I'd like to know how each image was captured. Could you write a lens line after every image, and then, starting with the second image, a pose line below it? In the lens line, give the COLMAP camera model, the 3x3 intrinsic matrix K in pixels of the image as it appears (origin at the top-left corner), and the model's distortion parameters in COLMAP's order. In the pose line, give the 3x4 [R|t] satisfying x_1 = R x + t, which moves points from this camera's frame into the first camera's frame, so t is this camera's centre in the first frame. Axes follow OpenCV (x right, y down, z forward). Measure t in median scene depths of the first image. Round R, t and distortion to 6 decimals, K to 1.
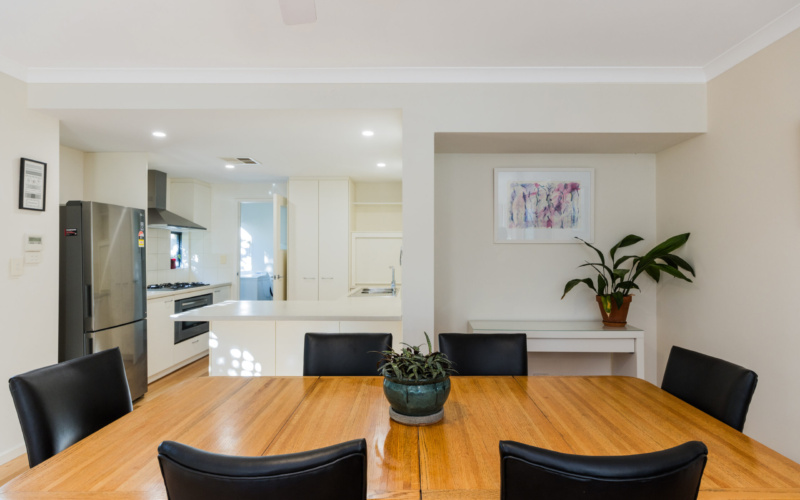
lens RADIAL K [[430.1, 0, 404.1], [0, 430.1, 248.4], [0, 0, 1]] dist [0.000677, -0.000170]
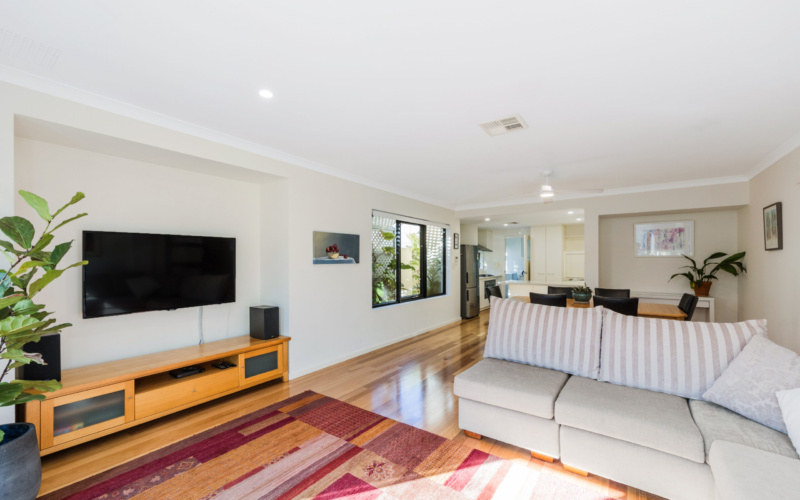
lens RADIAL K [[330.4, 0, 402.1], [0, 330.4, 256.1], [0, 0, 1]] dist [0.002364, 0.000342]
pose [[0.837438, -0.010042, -0.546440, 0.092228], [0.005935, 0.999939, -0.009280, -0.006065], [0.546500, 0.004528, 0.837447, -0.720071]]
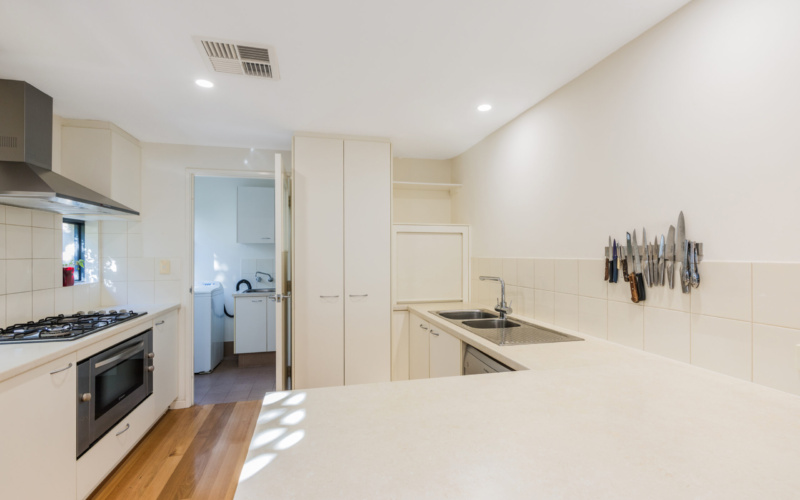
lens RADIAL K [[370.0, 0, 398.5], [0, 370.0, 250.6], [0, 0, 1]] dist [0.002048, 0.000166]
pose [[0.968337, -0.002031, 0.249637, -0.255739], [0.002505, 0.999996, -0.001578, 0.004395], [-0.249632, 0.002153, 0.968338, 0.453184]]
